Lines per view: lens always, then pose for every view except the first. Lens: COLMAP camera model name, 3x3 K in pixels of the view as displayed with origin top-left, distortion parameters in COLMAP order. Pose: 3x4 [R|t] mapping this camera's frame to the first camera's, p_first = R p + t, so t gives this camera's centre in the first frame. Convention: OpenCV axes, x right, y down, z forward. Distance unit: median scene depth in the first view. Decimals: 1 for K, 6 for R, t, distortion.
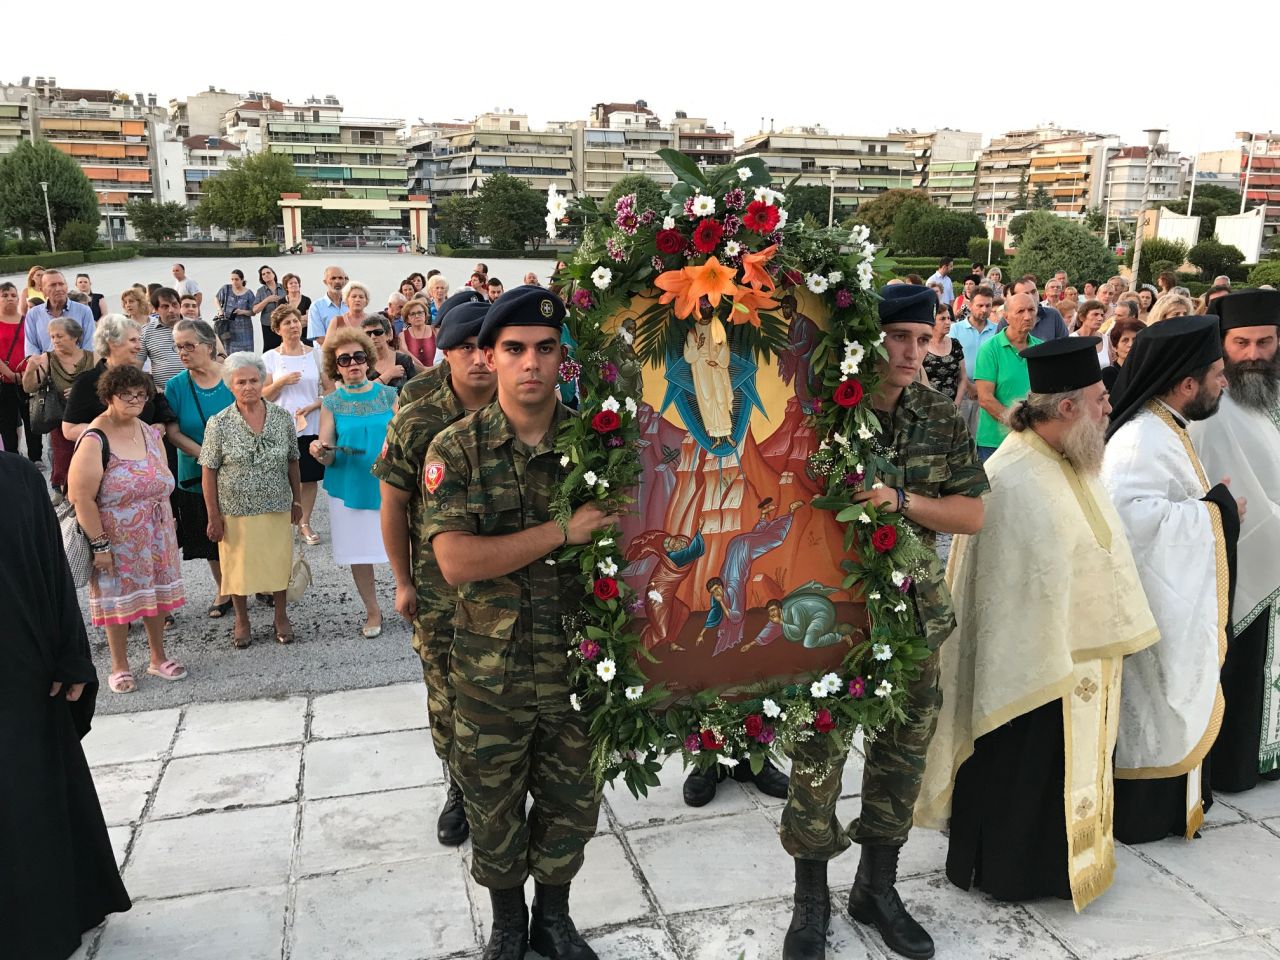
lens RADIAL K [[1076.0, 0, 640.0], [0, 1076.0, 480.0], [0, 0, 1]] dist [-0.022752, 0.071355]
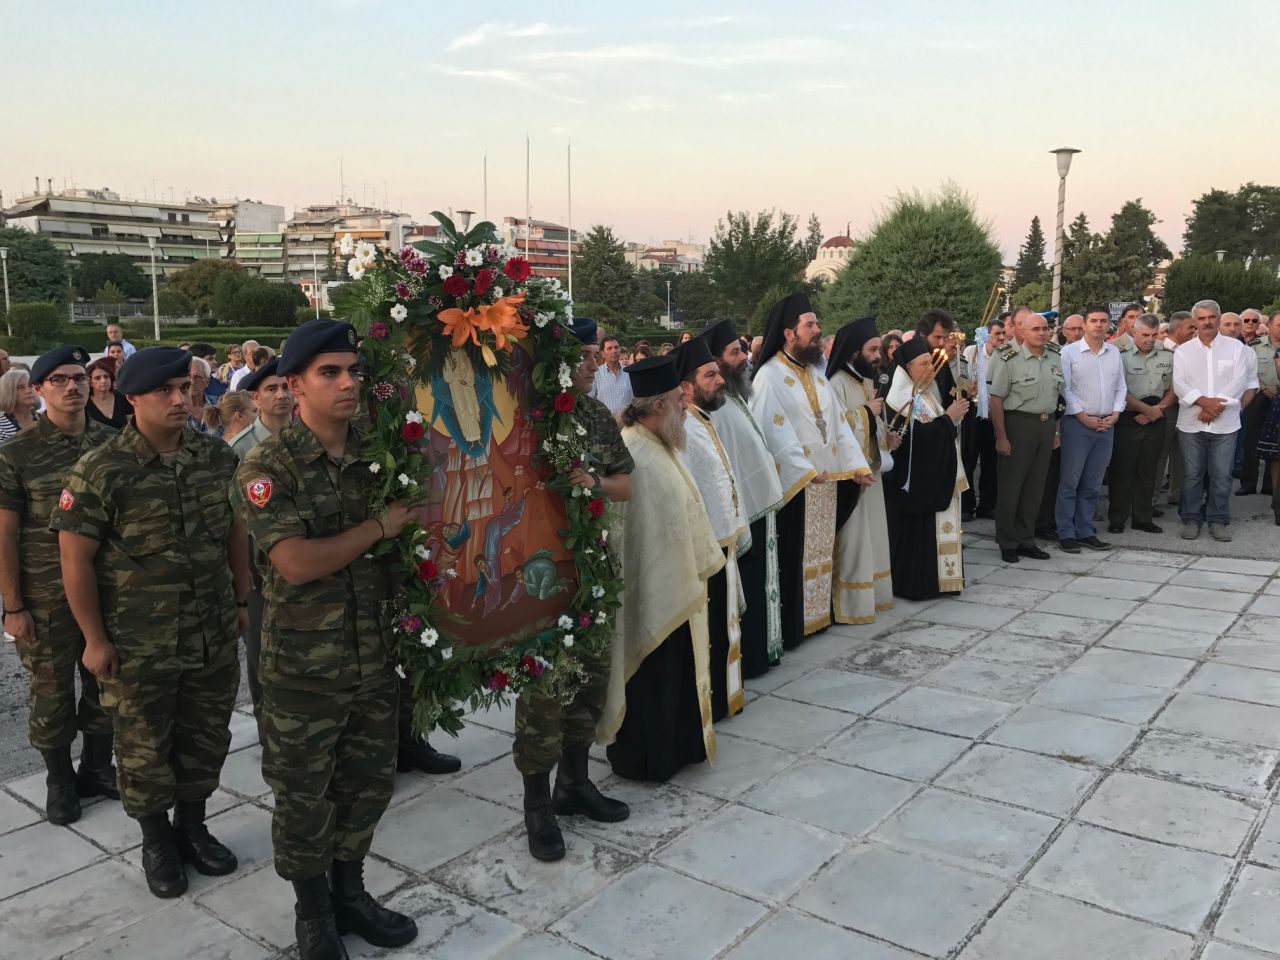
lens RADIAL K [[1082.5, 0, 638.4], [0, 1082.5, 464.5], [0, 0, 1]] dist [0.022990, -0.000830]
pose [[0.818617, -0.091008, 0.567084, -0.415676], [0.135721, 0.990055, -0.037034, 0.050983], [-0.558074, 0.107282, 0.822827, -0.123608]]
